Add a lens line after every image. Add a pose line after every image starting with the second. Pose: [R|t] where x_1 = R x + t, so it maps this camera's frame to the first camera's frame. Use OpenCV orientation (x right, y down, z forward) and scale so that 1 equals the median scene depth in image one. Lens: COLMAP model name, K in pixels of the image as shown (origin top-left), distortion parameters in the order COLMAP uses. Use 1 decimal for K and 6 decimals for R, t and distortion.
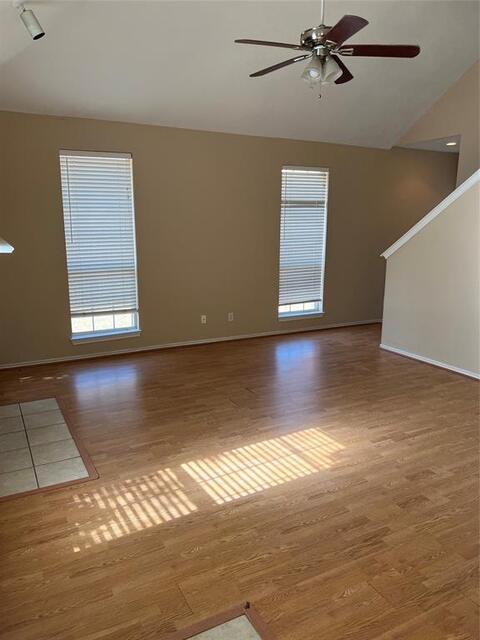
lens RADIAL K [[480.3, 0, 240.0], [0, 480.3, 320.0], [0, 0, 1]] dist [0.070848, -0.099201]
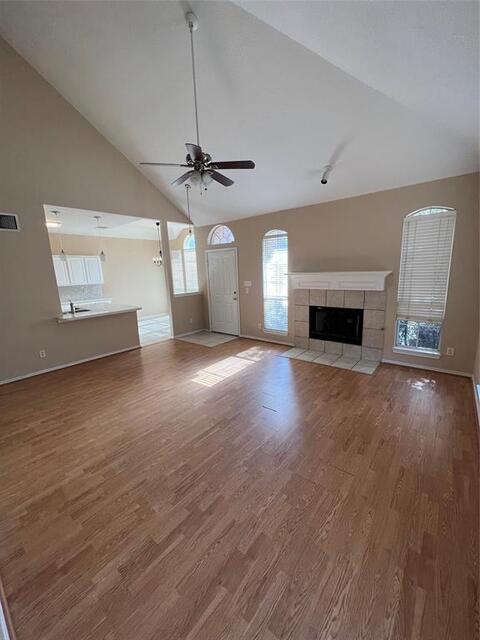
lens RADIAL K [[257.1, 0, 240.0], [0, 257.1, 320.0], [0, 0, 1]] dist [-0.000216, -0.000003]
pose [[-0.925263, 0.098004, -0.366447, 0.358518], [-0.053267, 0.922906, 0.381322, -0.350818], [0.375568, 0.372343, -0.848710, 1.720711]]
